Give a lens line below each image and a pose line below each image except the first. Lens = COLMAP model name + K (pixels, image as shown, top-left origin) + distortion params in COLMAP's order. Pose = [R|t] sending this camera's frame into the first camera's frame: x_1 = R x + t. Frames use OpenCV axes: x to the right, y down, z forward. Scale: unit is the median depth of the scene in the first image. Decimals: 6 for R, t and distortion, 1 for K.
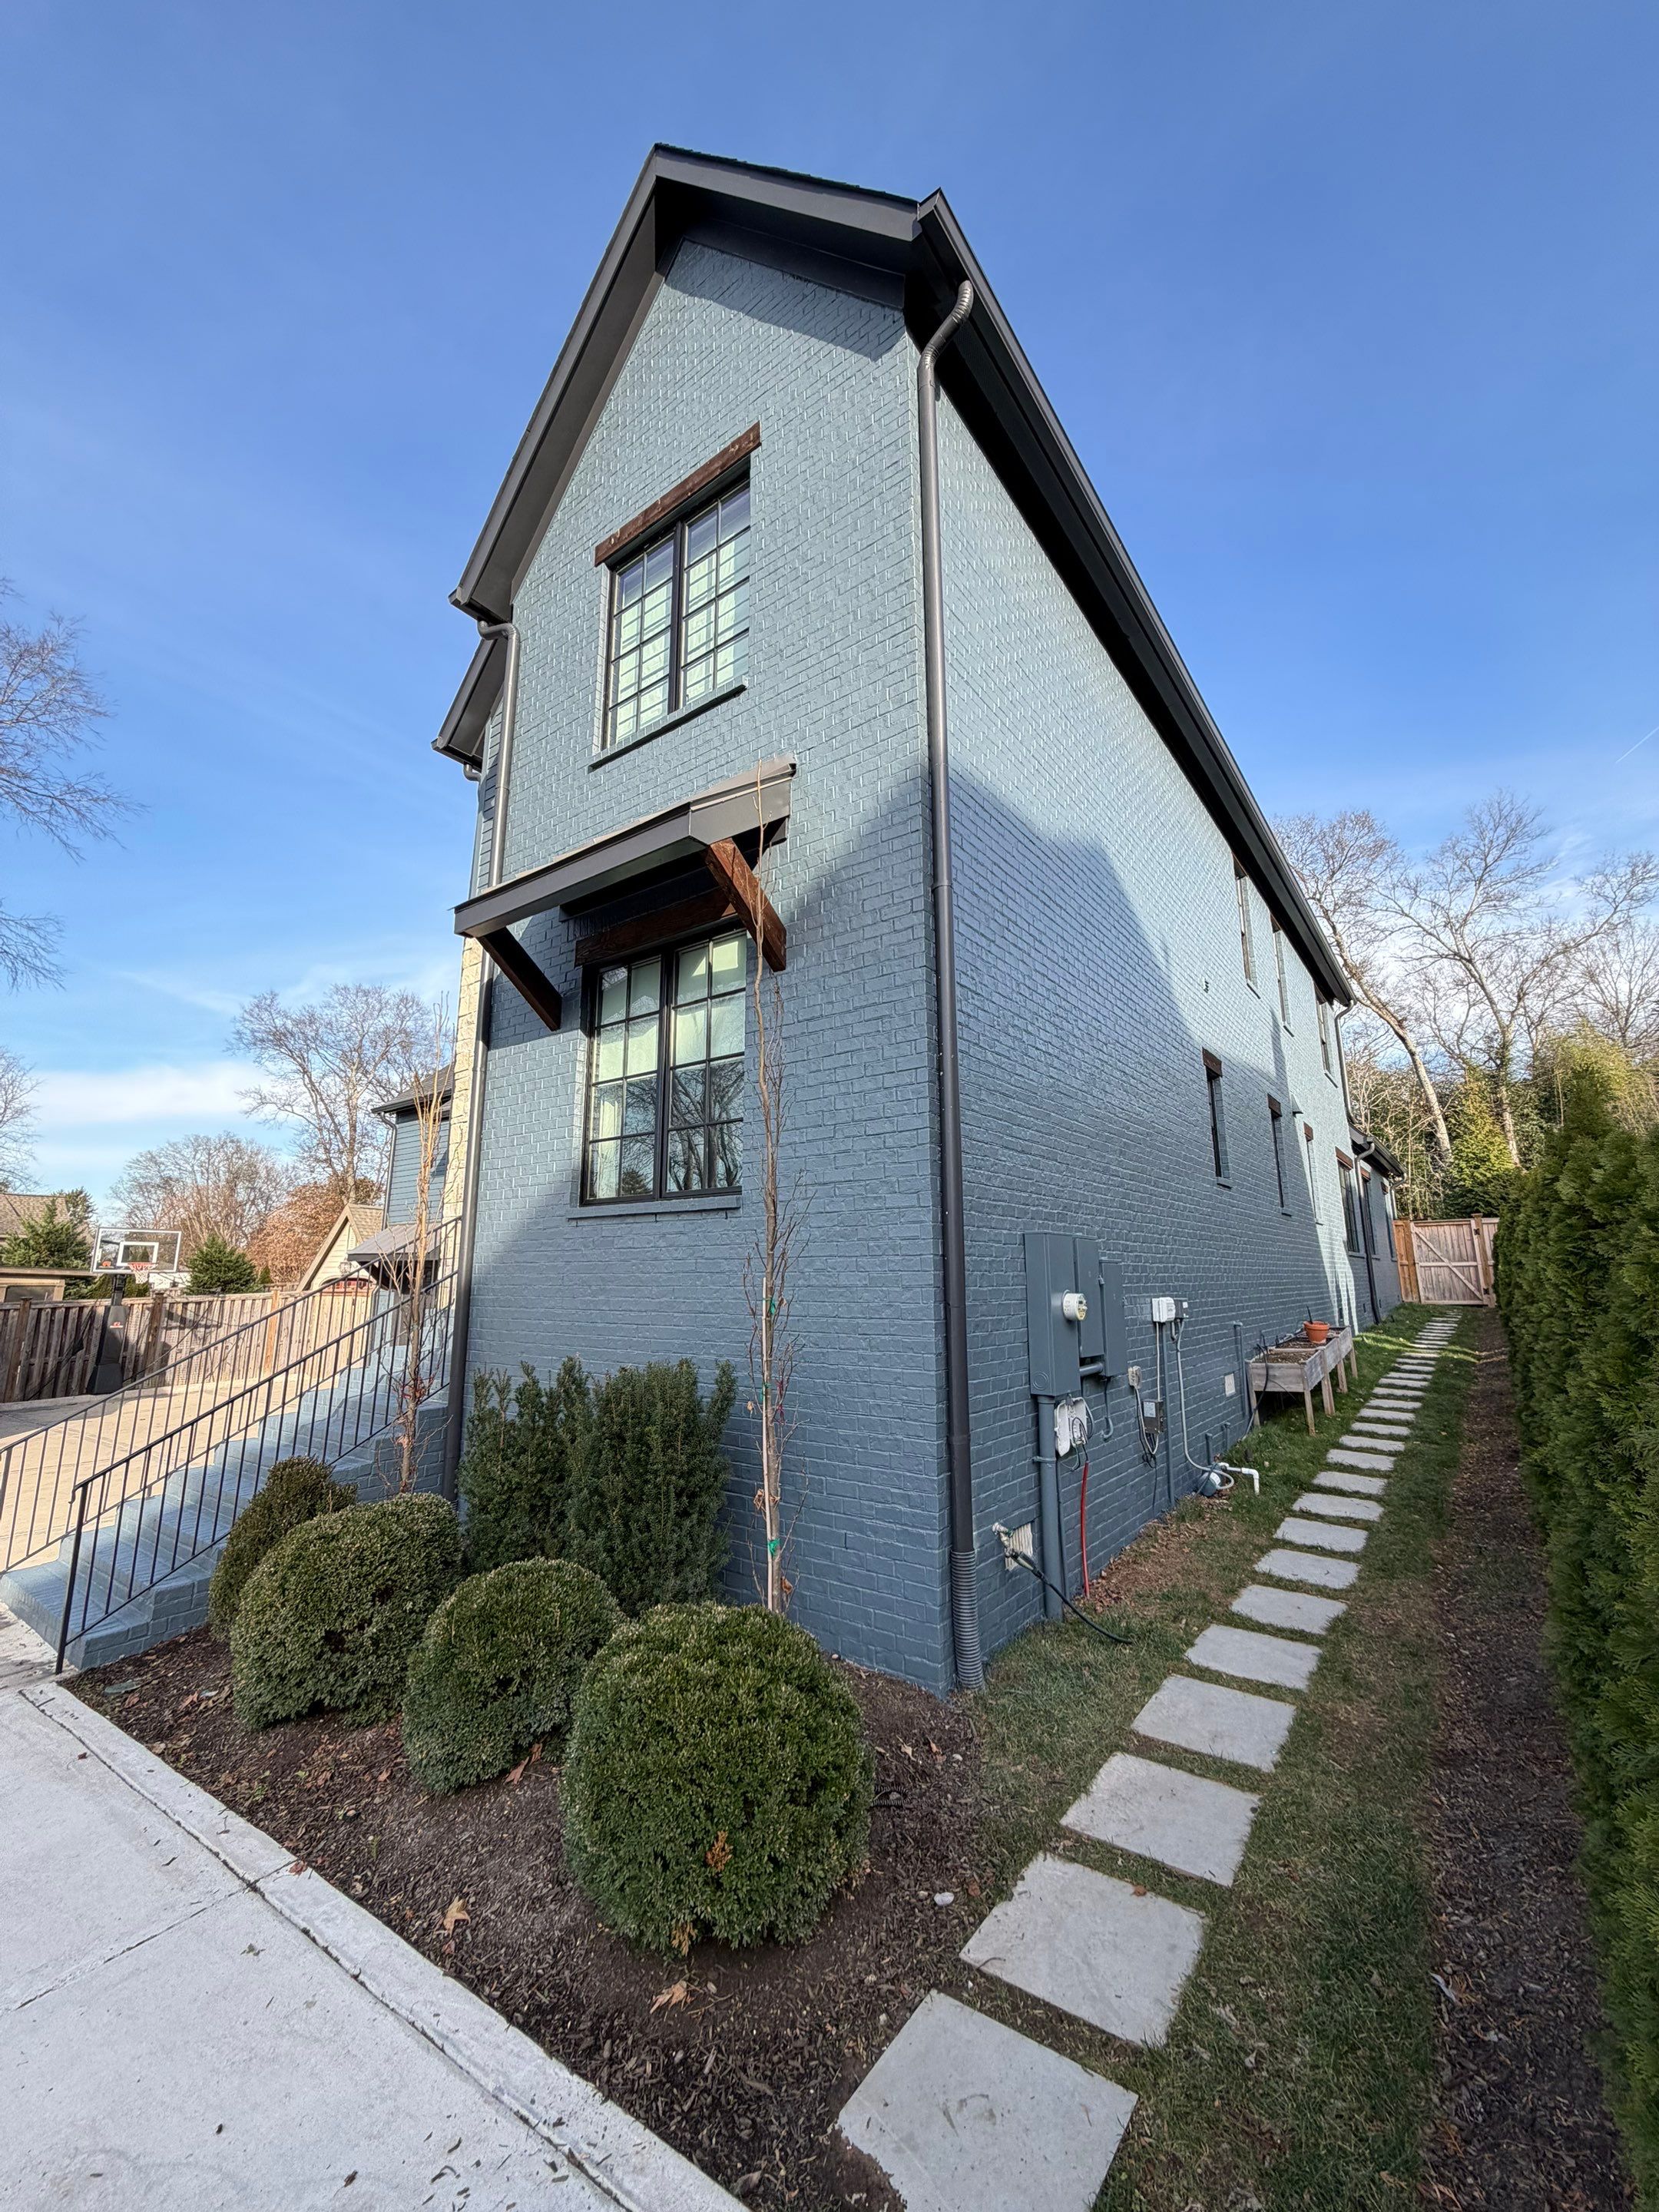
lens RADIAL K [[878.4, 0, 829.7], [0, 878.4, 1102.3], [0, 0, 1]] dist [-0.000848, 0.000810]
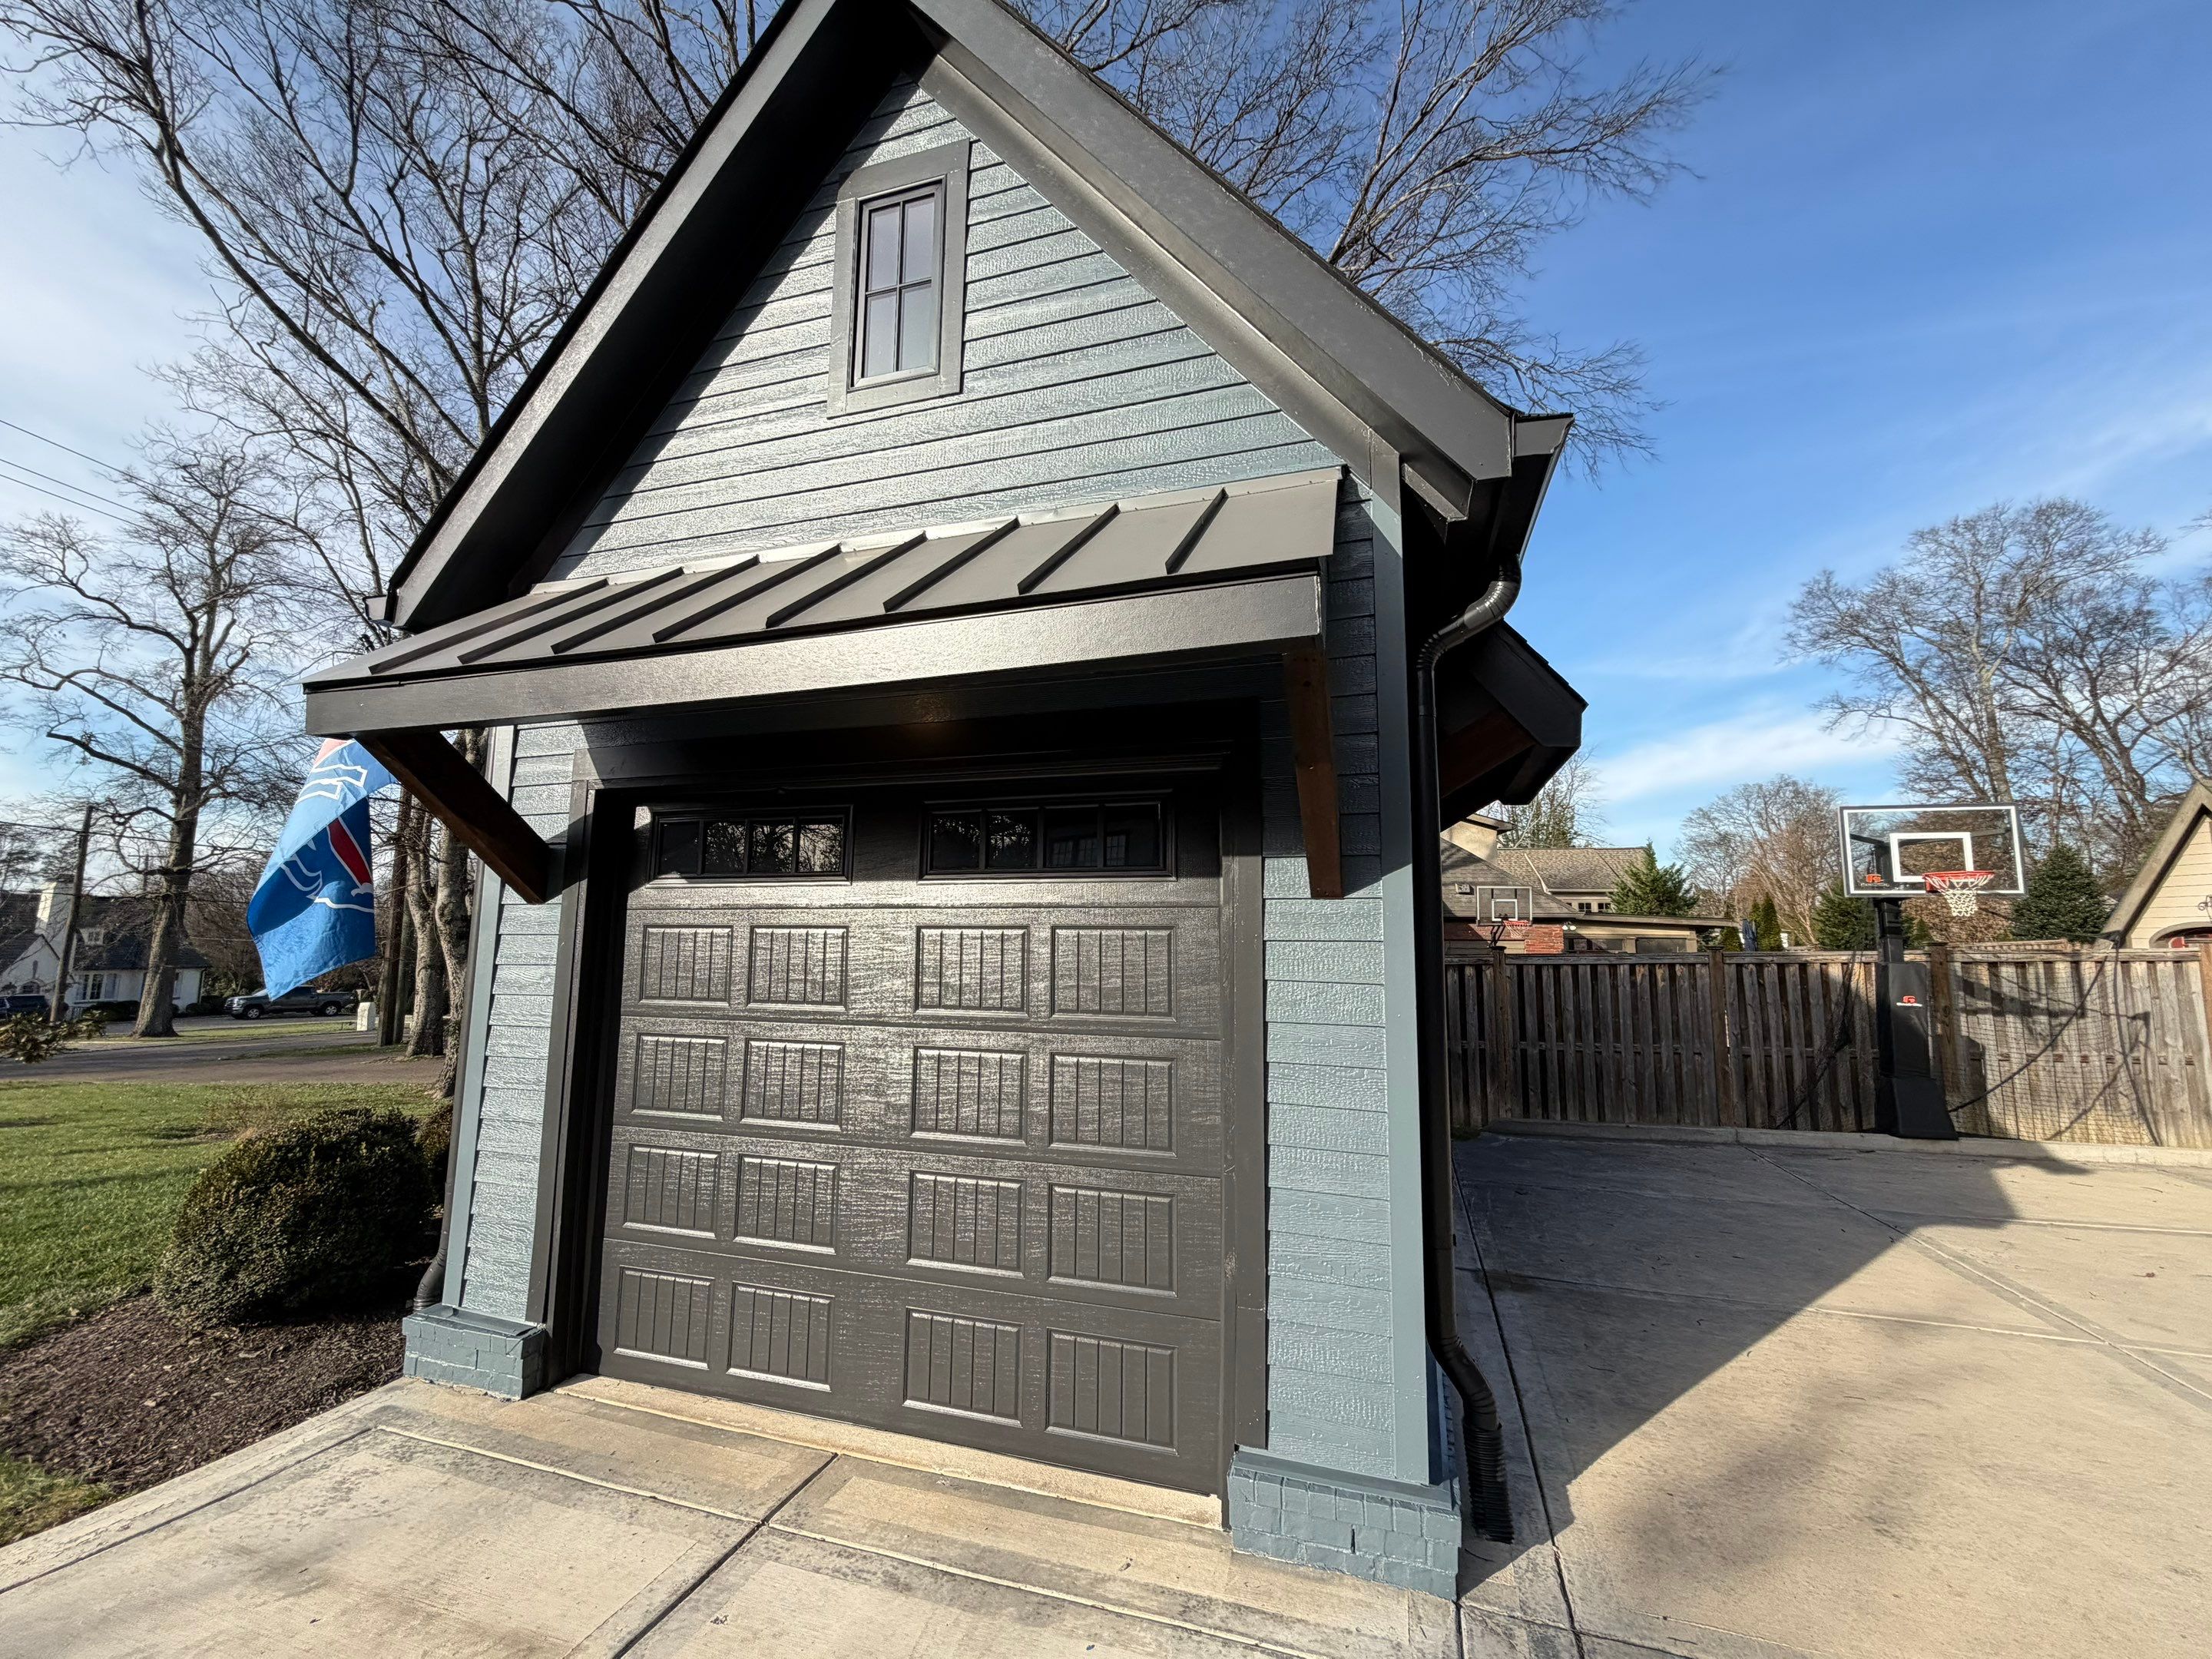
lens RADIAL K [[902.5, 0, 1108.6], [0, 902.5, 827.4], [0, 0, 1]] dist [-0.002777, 0.001360]
pose [[0.331286, -0.107010, -0.937443, -1.192054], [0.172584, 0.983658, -0.051295, 0.262503], [0.927612, -0.144794, 0.344340, 1.050580]]
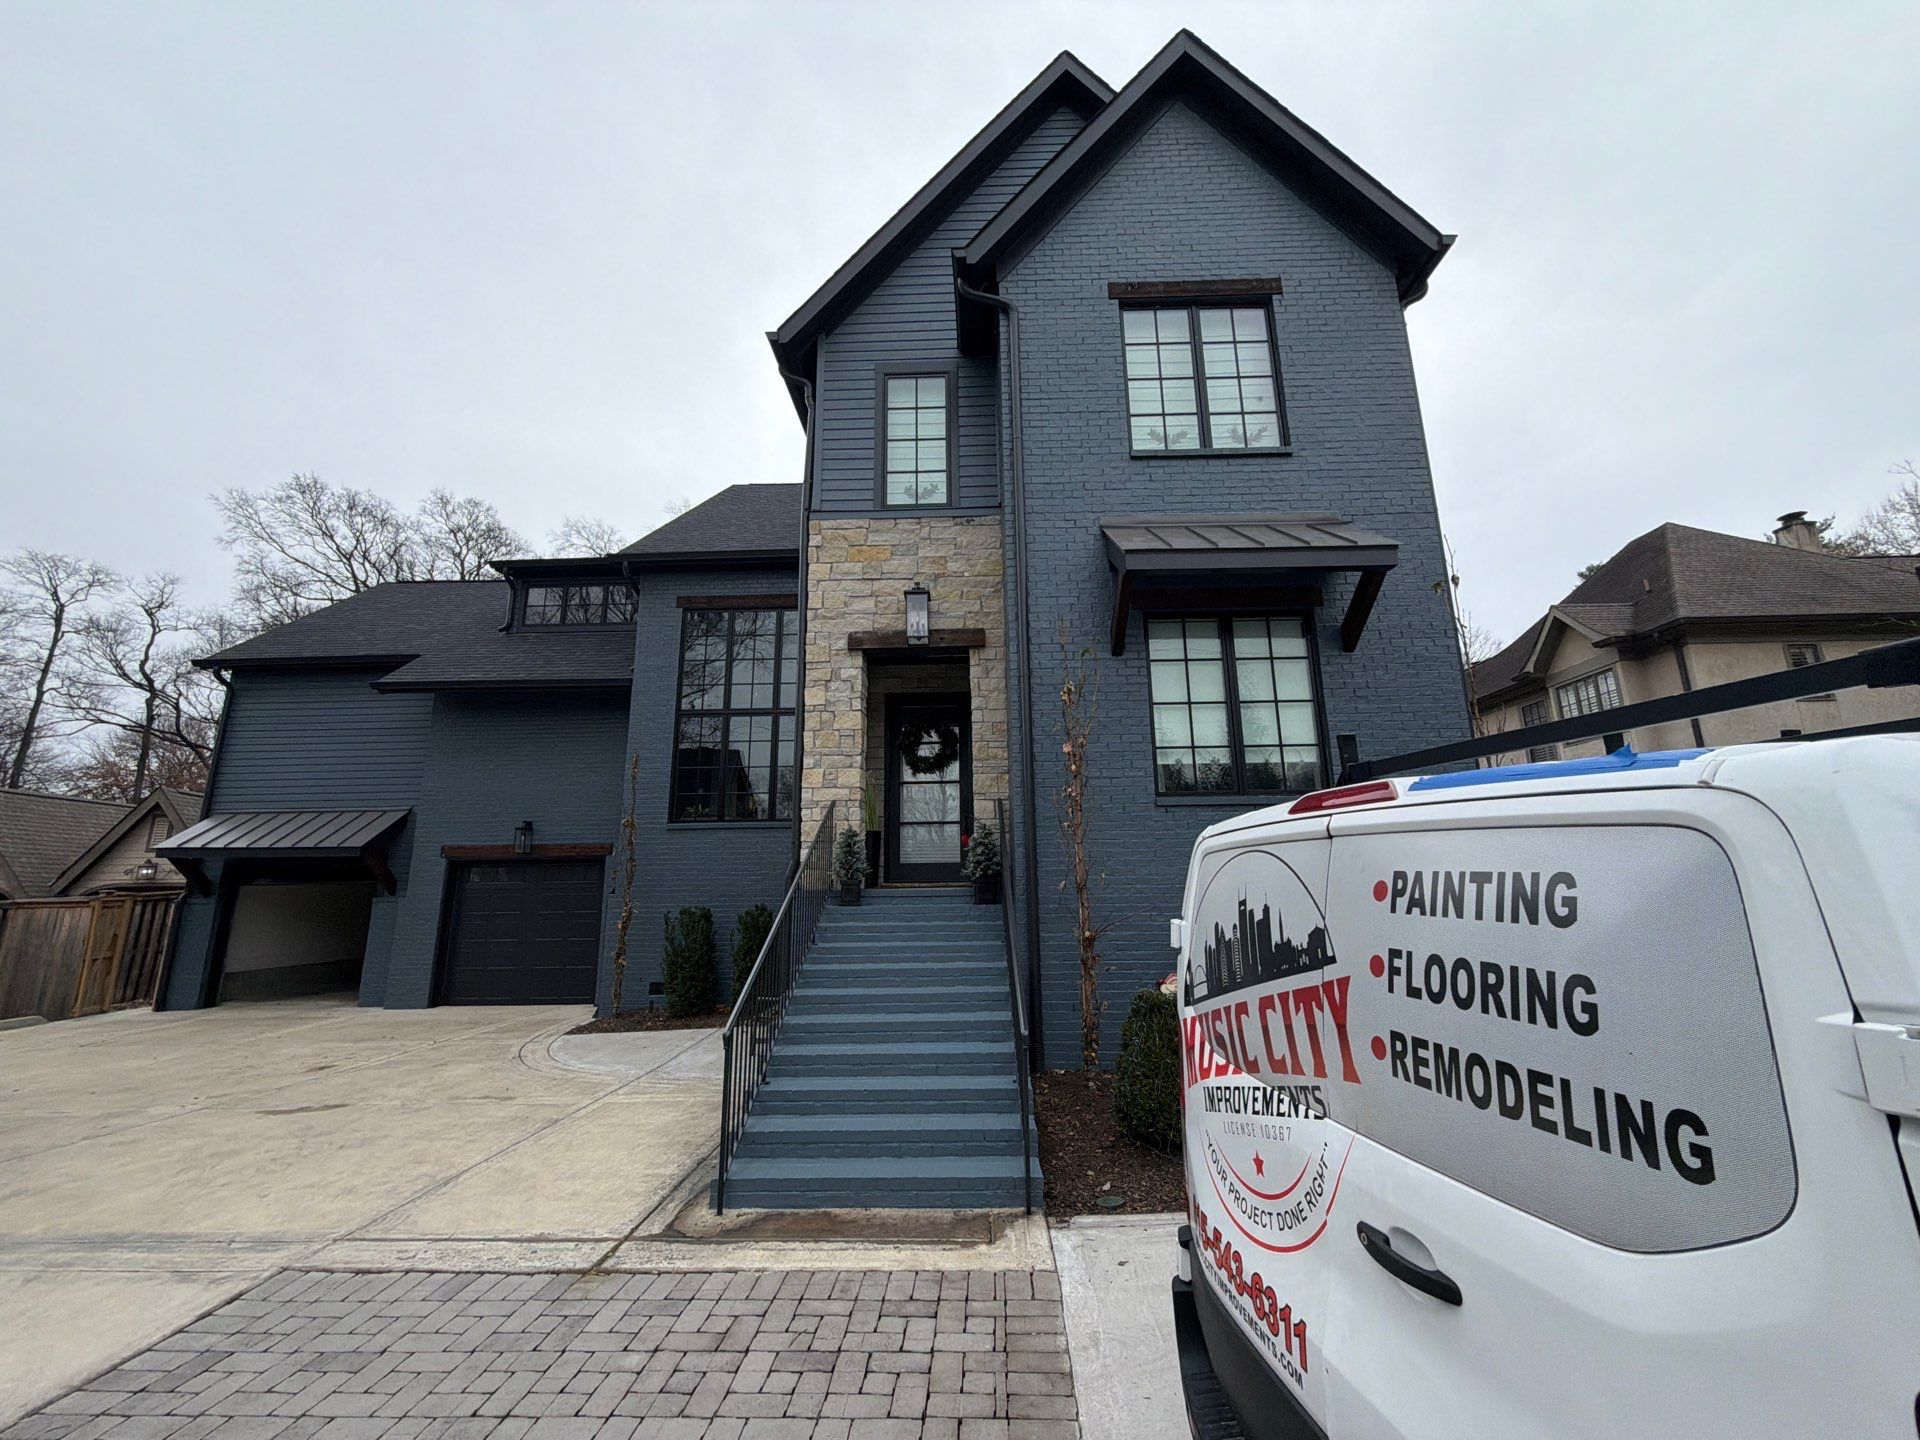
lens RADIAL K [[762.5, 0, 963.8], [0, 762.5, 723.7], [0, 0, 1]] dist [-0.000848, 0.000810]
pose [[0.815726, 0.118977, 0.566070, -1.060496], [-0.104046, 0.992836, -0.058740, 0.097599], [-0.569004, -0.010981, 0.822262, 0.217492]]
